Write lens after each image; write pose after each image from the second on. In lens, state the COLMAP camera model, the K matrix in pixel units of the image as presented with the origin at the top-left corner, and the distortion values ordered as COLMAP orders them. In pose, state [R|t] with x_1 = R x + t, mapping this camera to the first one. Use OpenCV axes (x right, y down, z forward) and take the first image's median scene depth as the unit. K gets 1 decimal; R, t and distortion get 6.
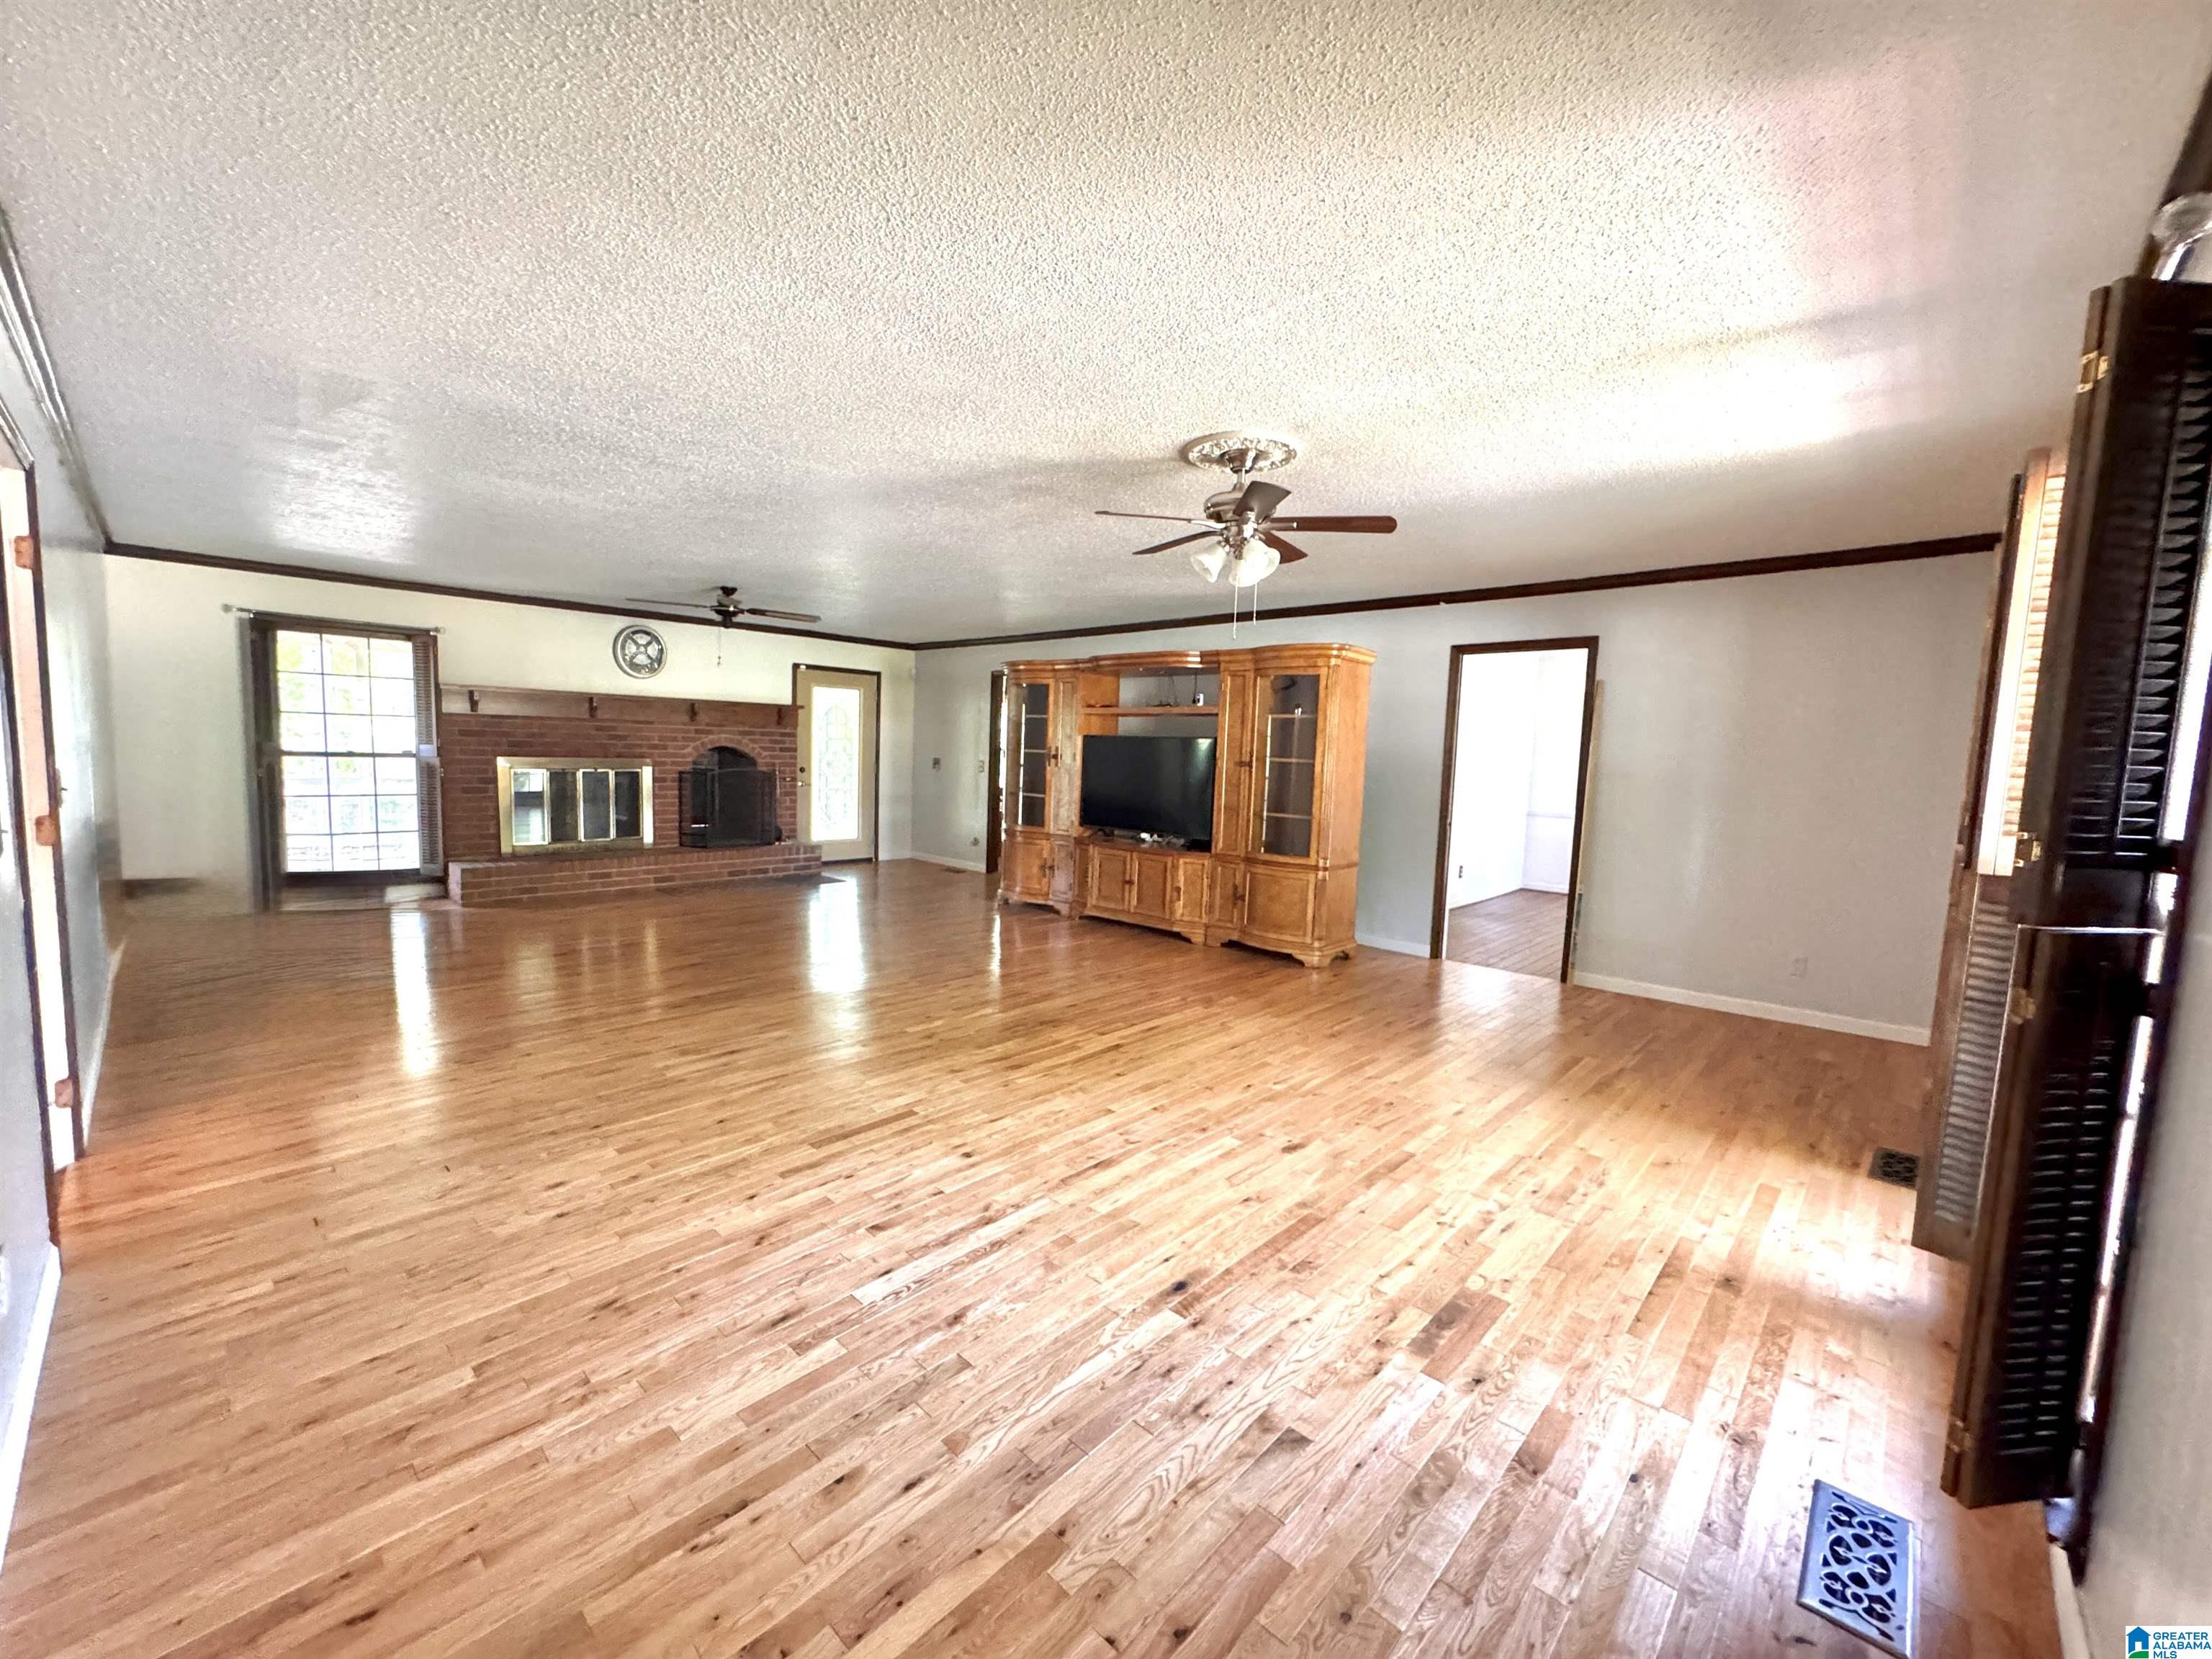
lens RADIAL K [[885.6, 0, 1103.7], [0, 885.6, 828.4], [0, 0, 1]] dist [-0.004339, 0.000579]
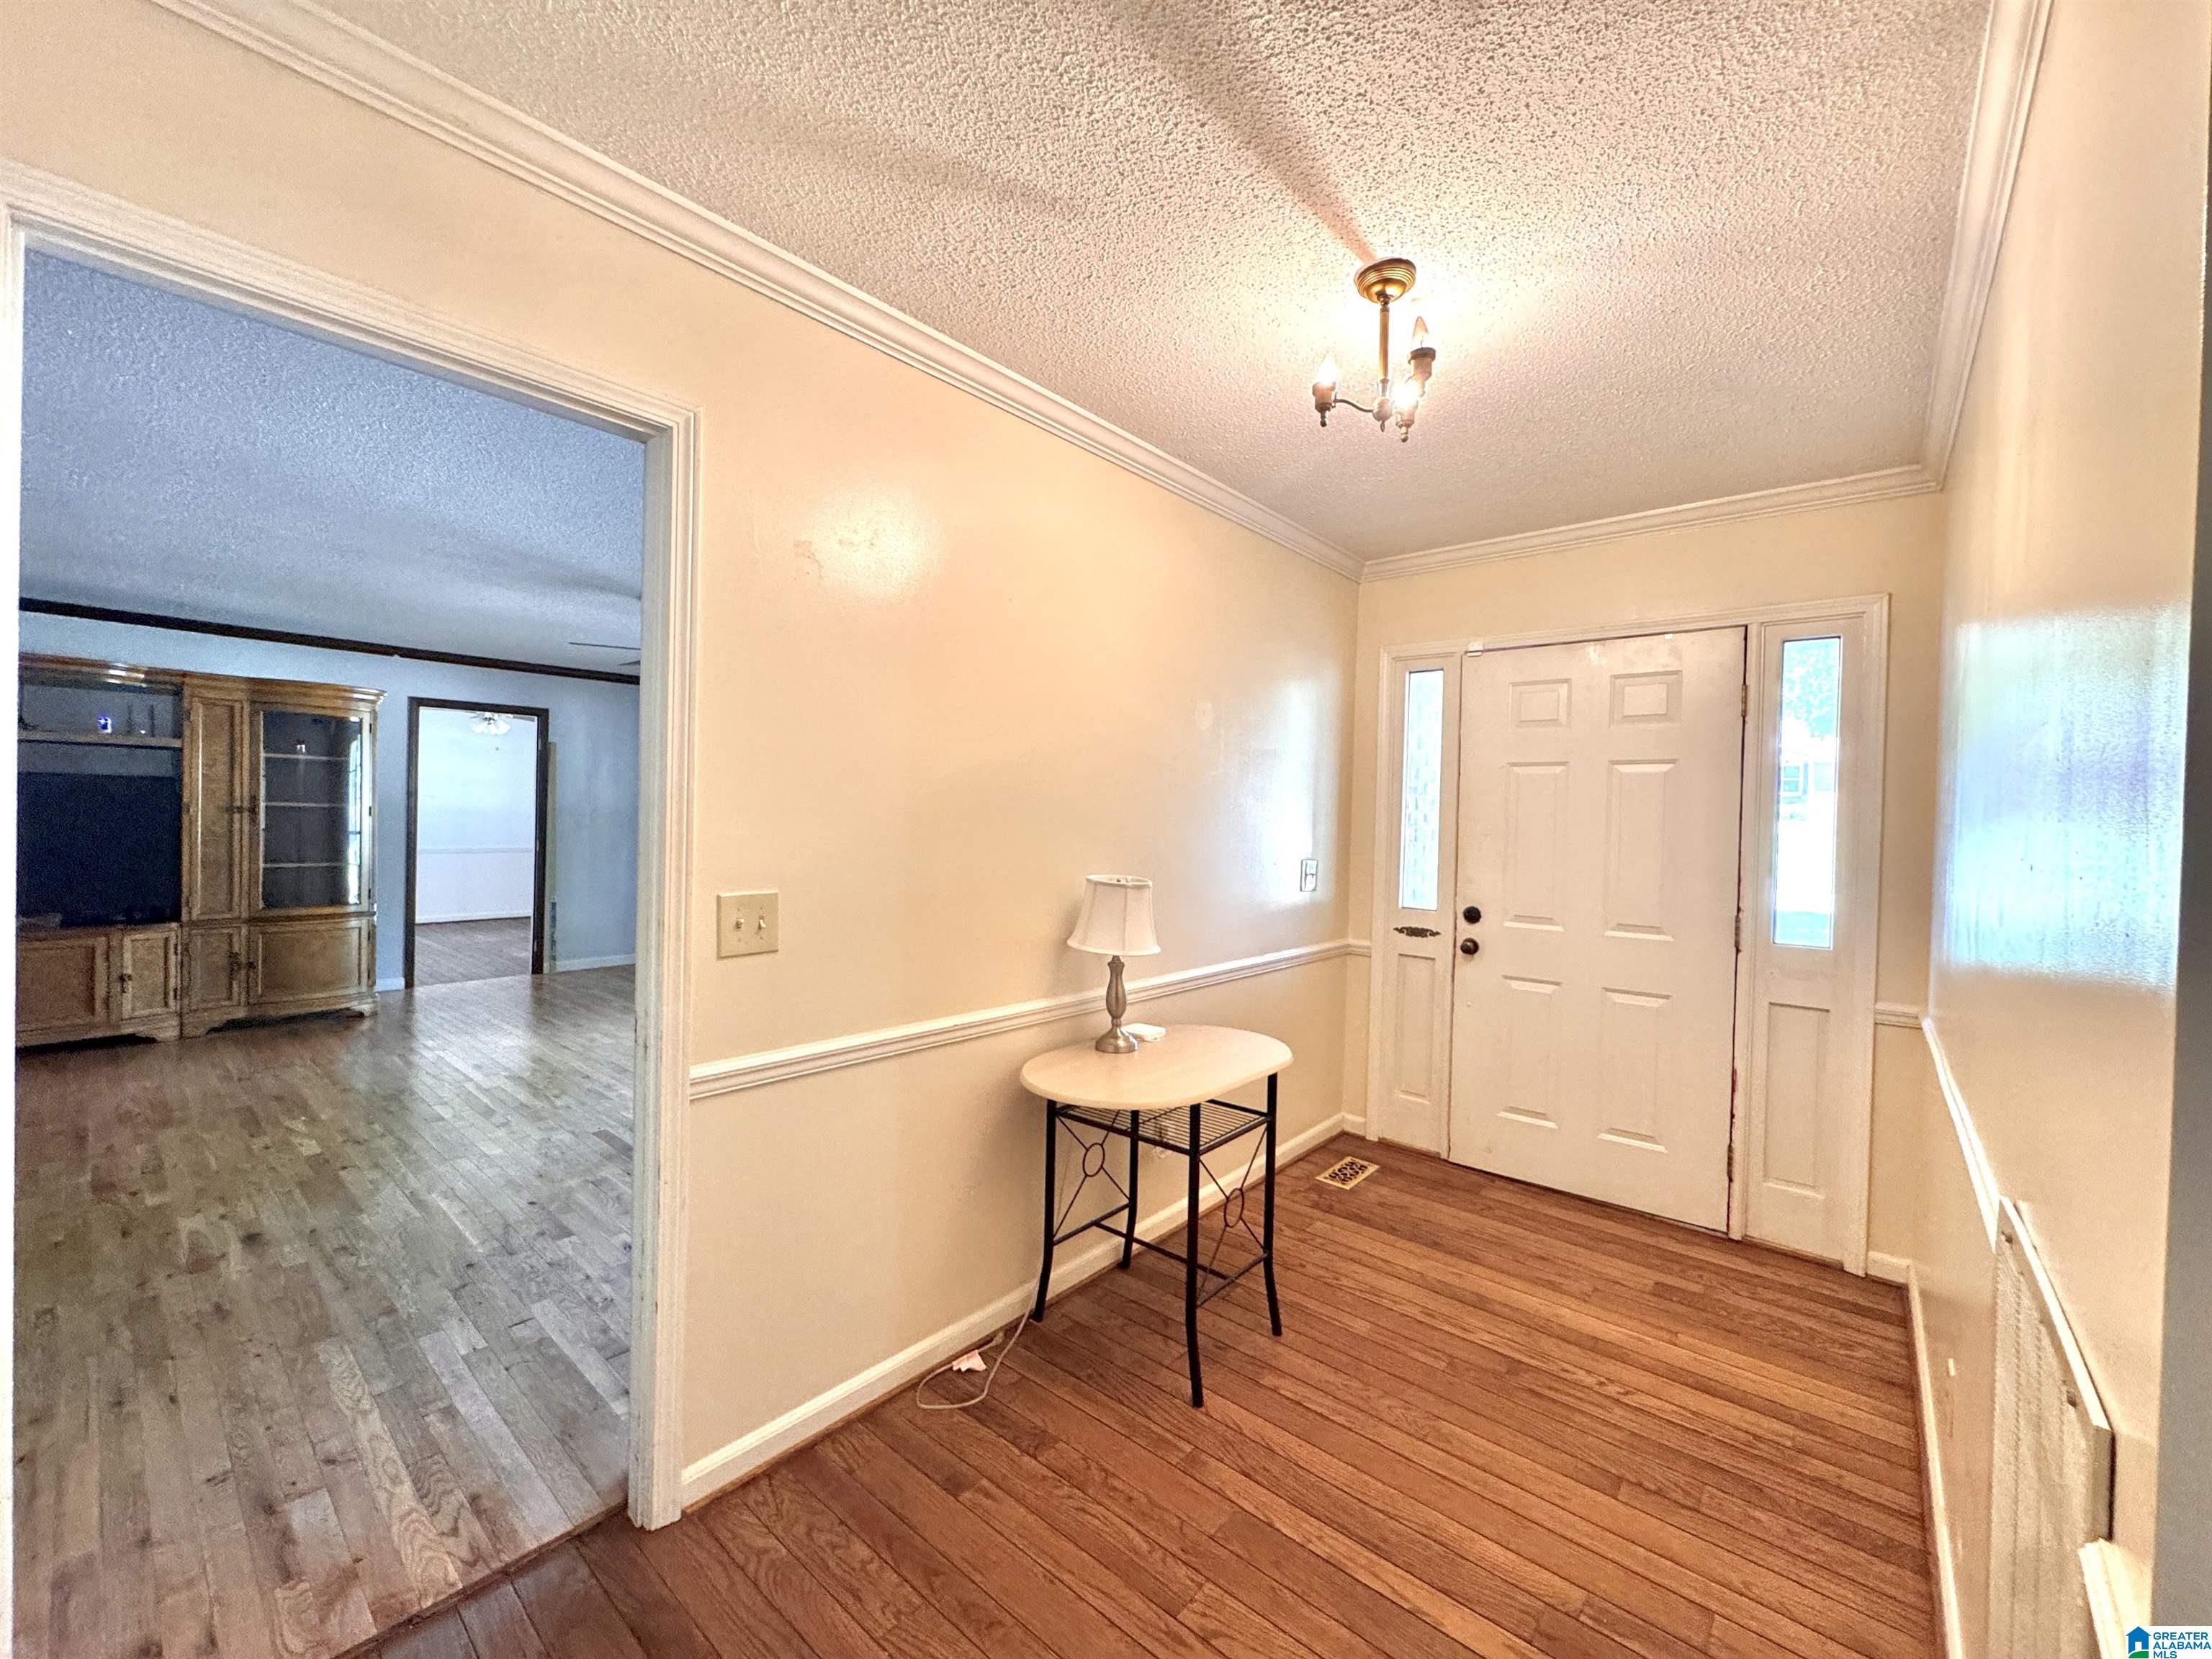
lens RADIAL K [[885.6, 0, 1103.7], [0, 885.6, 828.4], [0, 0, 1]] dist [-0.004339, 0.000579]
pose [[-0.045791, -0.044430, 0.997963, -0.630101], [0.066121, 0.996685, 0.047407, -0.034564], [-0.996760, 0.068157, -0.042701, 0.178074]]
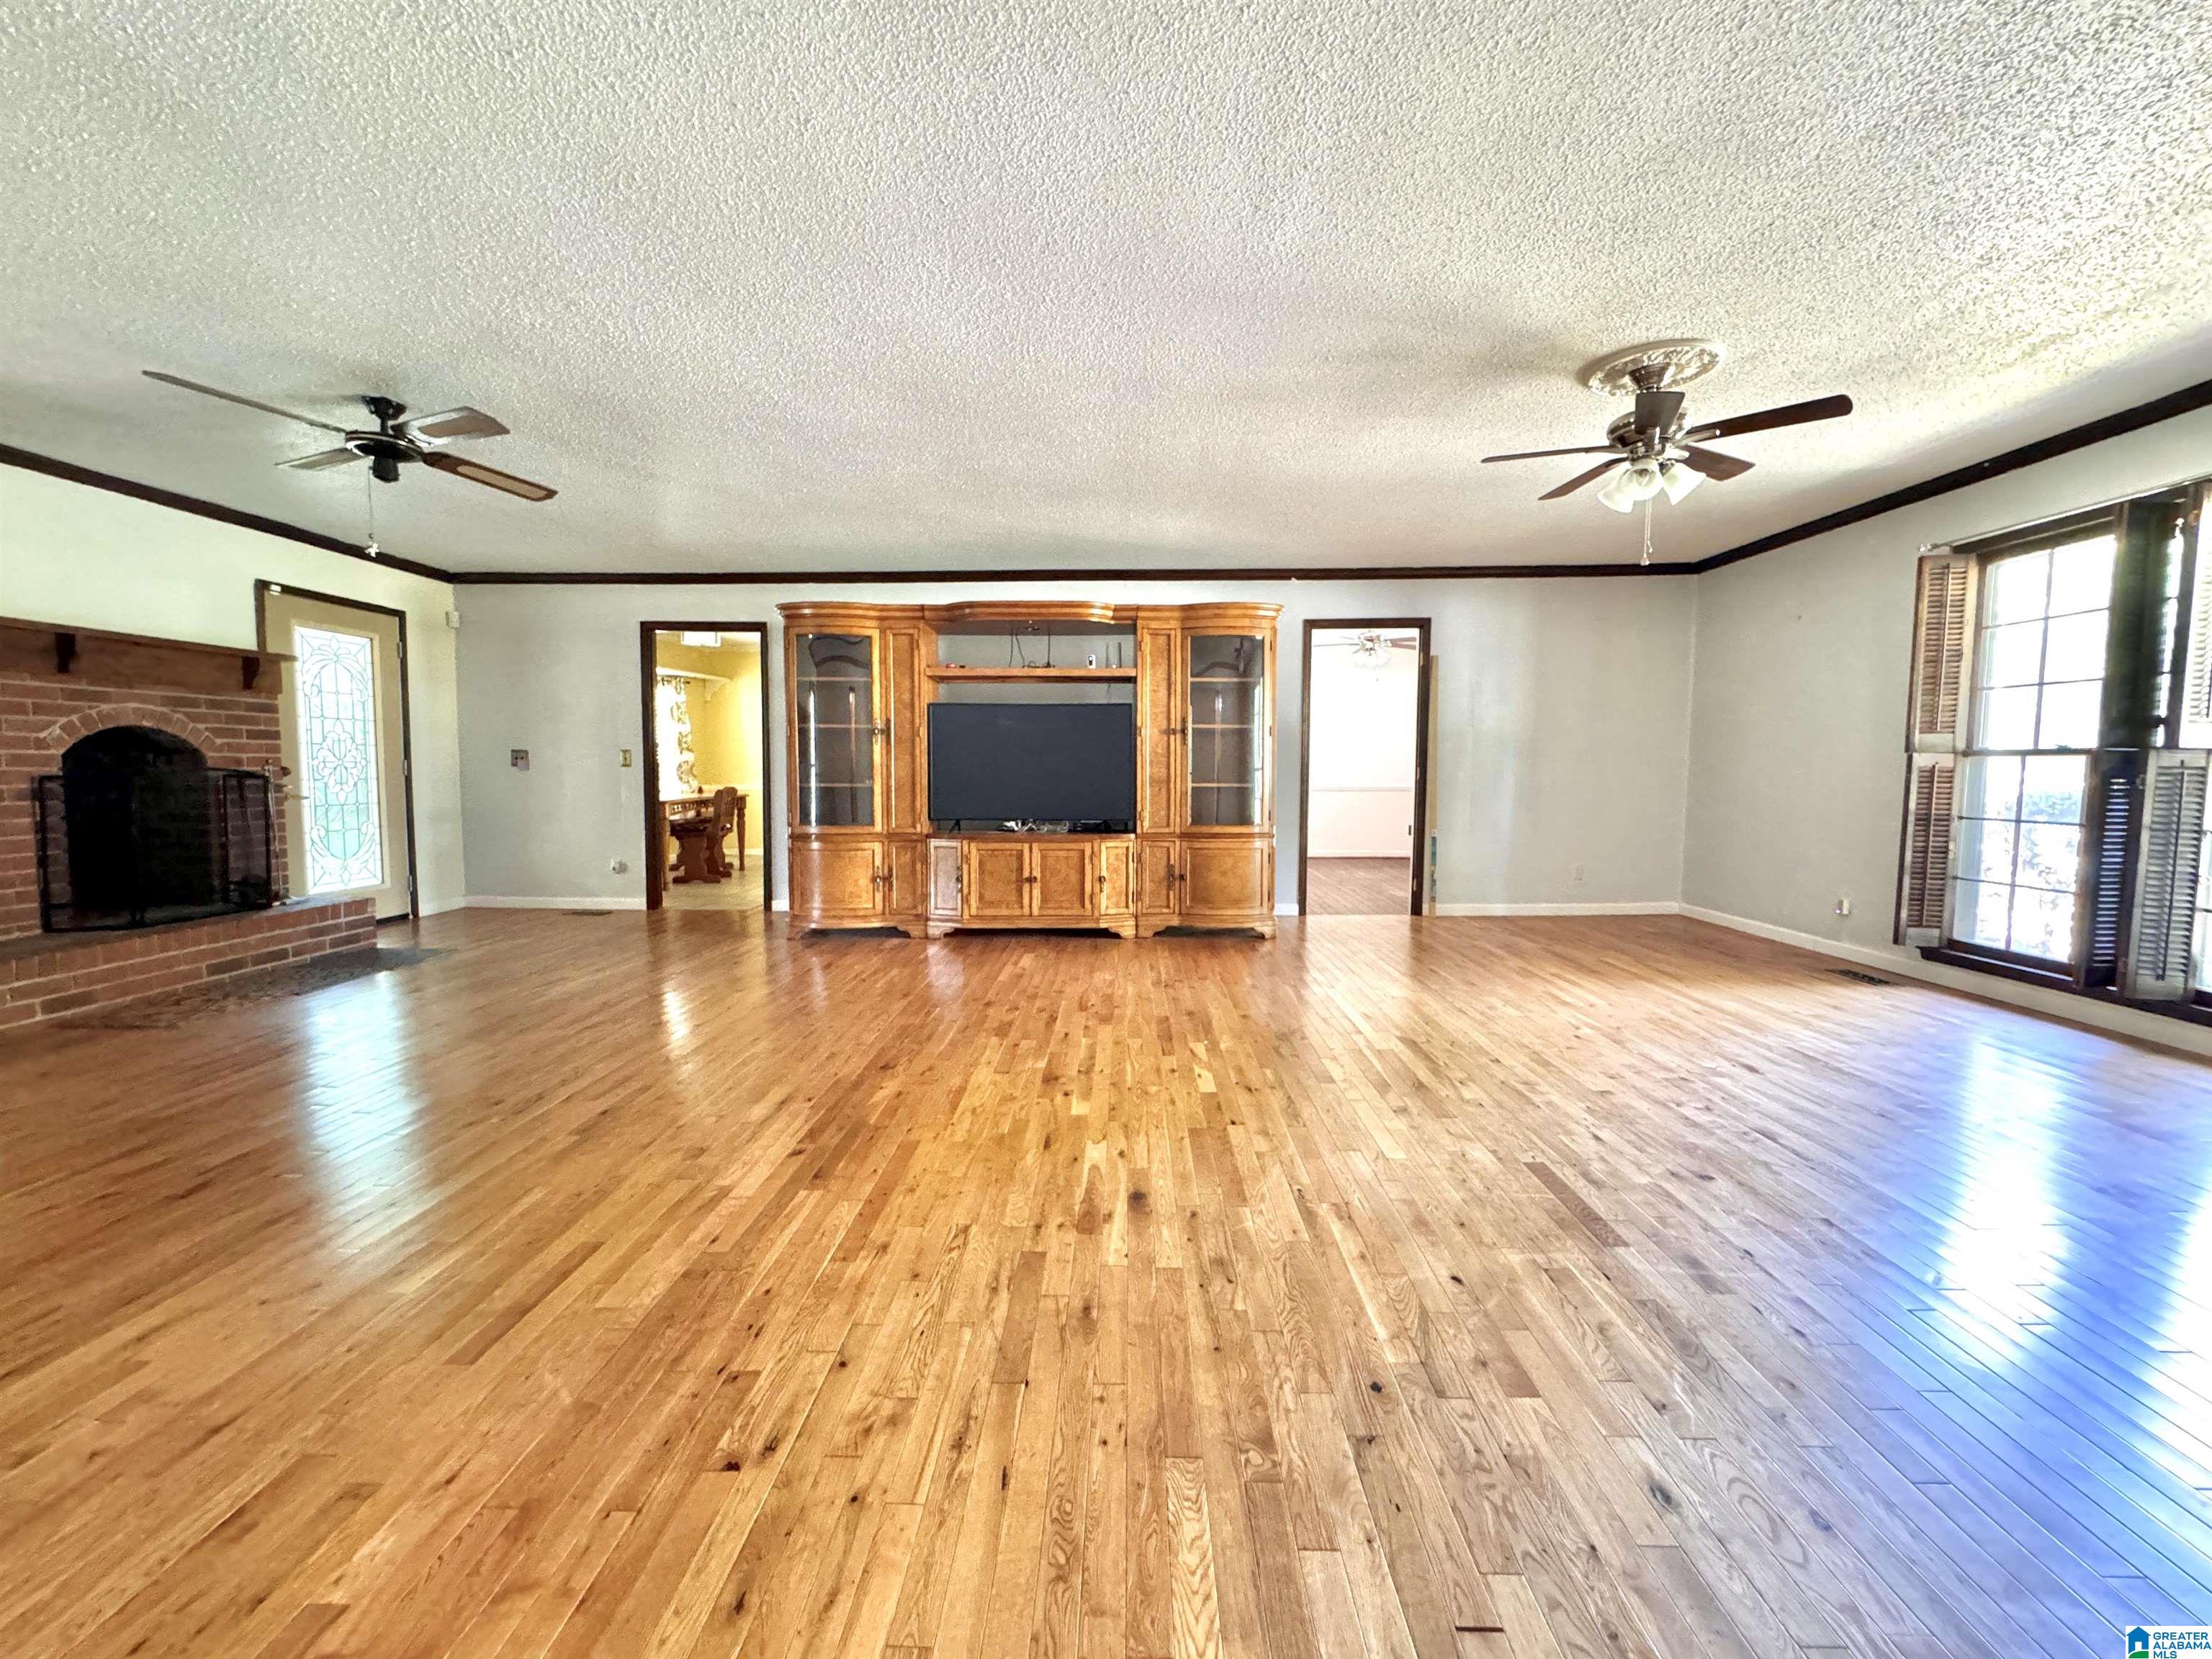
lens RADIAL K [[885.6, 0, 1103.7], [0, 885.6, 828.4], [0, 0, 1]] dist [-0.004339, 0.000579]
pose [[0.745810, -0.076097, 0.661798, -0.438334], [0.082199, 0.996375, 0.021934, 0.000501], [-0.661067, 0.038040, 0.749362, 0.317160]]
